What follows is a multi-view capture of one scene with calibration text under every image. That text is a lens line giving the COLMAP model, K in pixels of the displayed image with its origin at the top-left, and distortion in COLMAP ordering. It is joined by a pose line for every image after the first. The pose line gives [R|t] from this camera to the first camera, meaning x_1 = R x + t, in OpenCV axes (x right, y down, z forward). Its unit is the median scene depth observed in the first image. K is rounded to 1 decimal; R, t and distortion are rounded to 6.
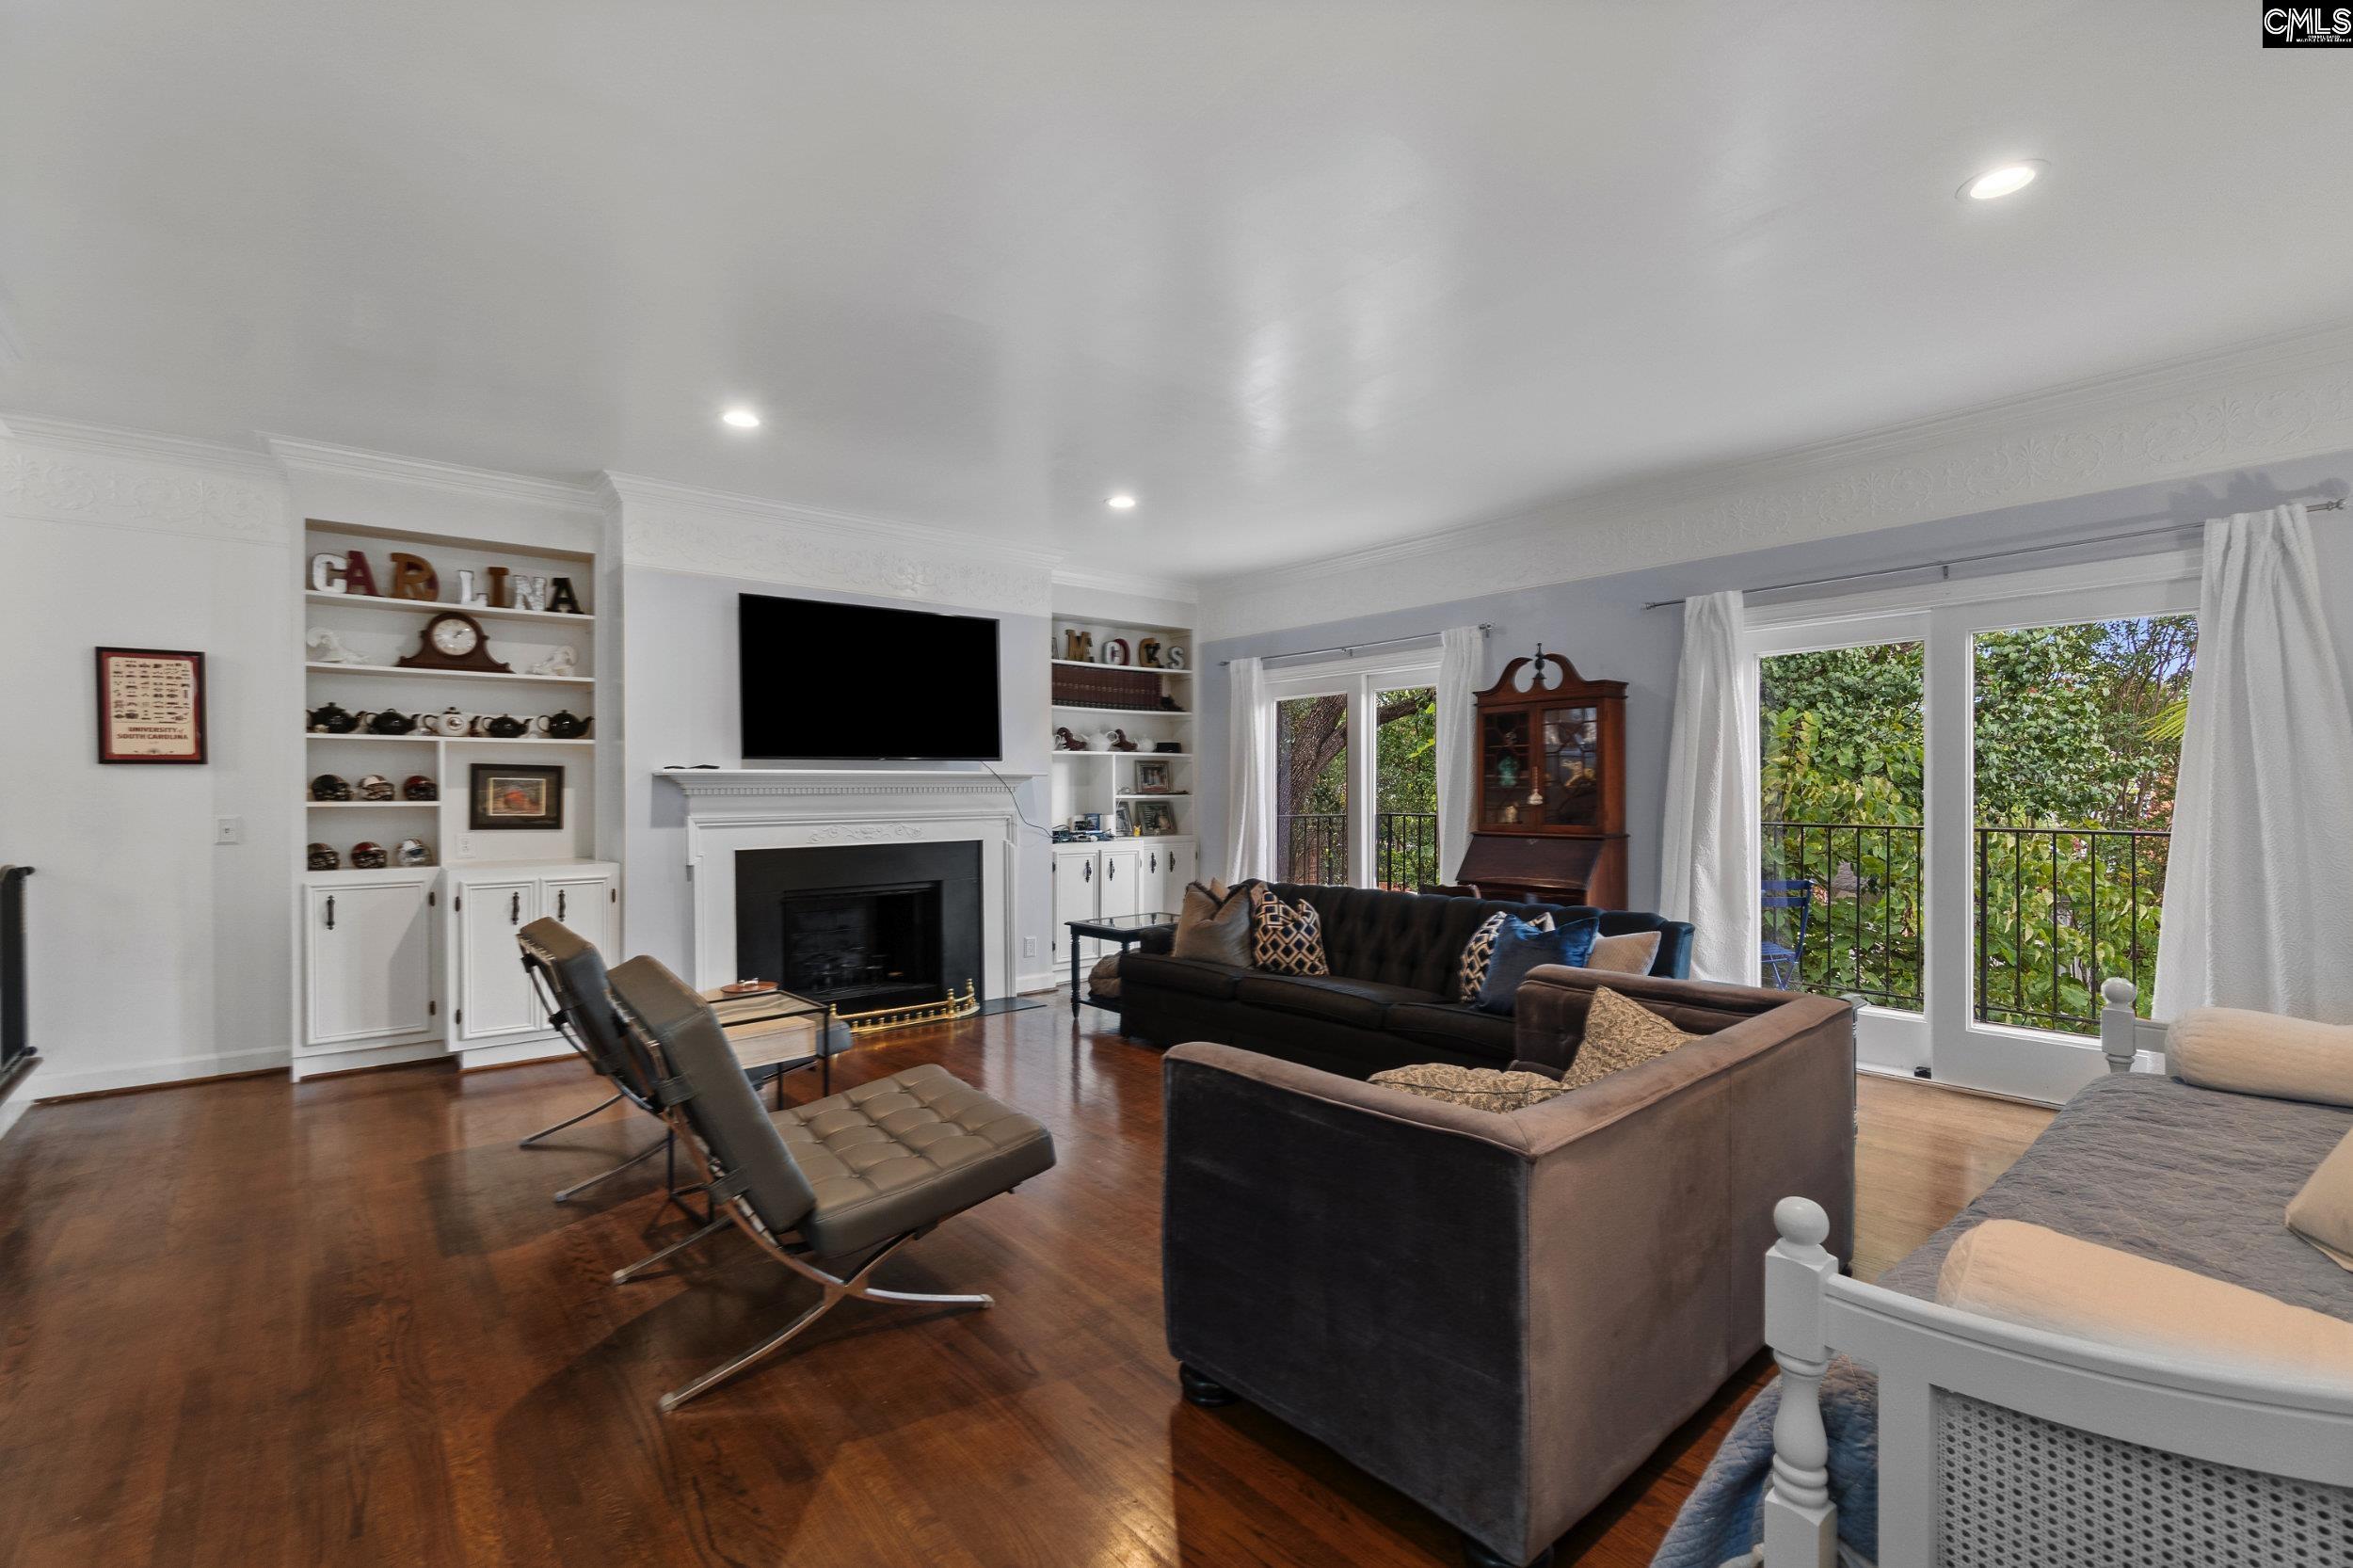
lens RADIAL K [[1036.9, 0, 1193.1], [0, 1036.9, 795.9], [0, 0, 1]] dist [-0.011343, -0.000066]
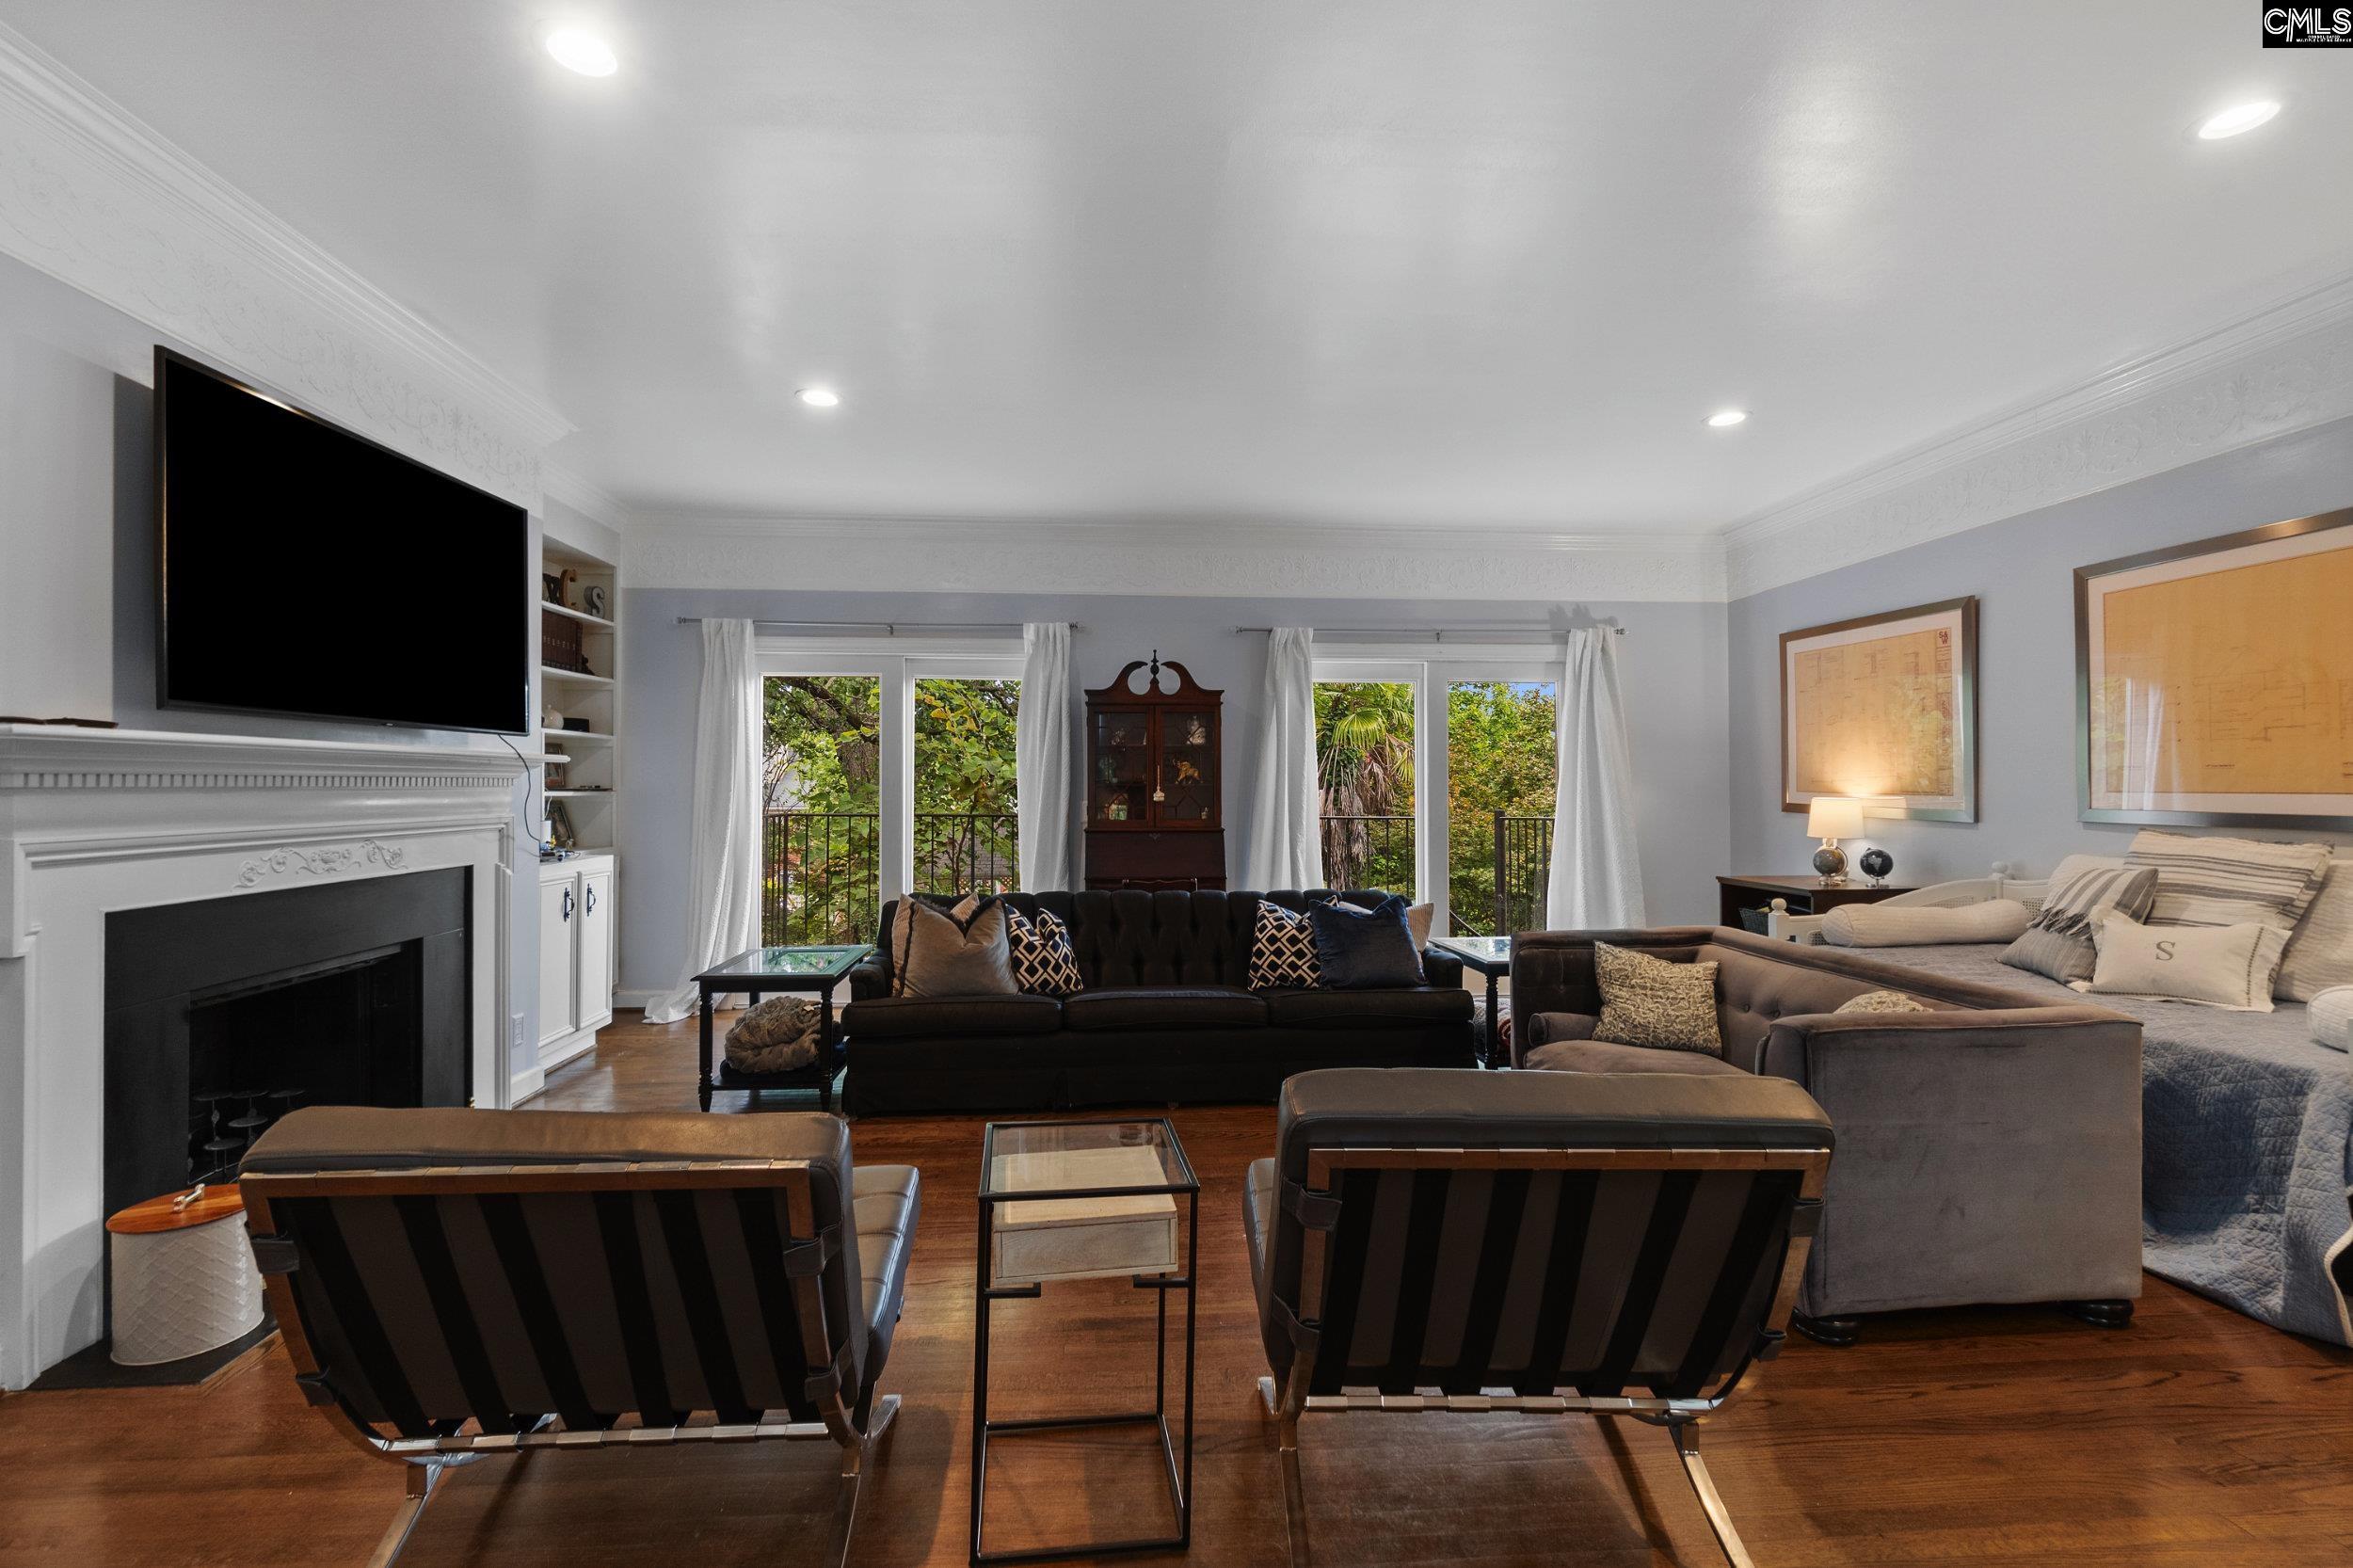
lens RADIAL K [[1036.9, 0, 1171.4], [0, 1036.9, 775.4], [0, 0, 1]] dist [-0.011343, -0.000066]
pose [[0.591749, 0.015101, 0.805981, -0.511233], [-0.001179, 0.999840, -0.017868, 0.000750], [-0.806122, 0.009623, 0.591671, 0.354077]]
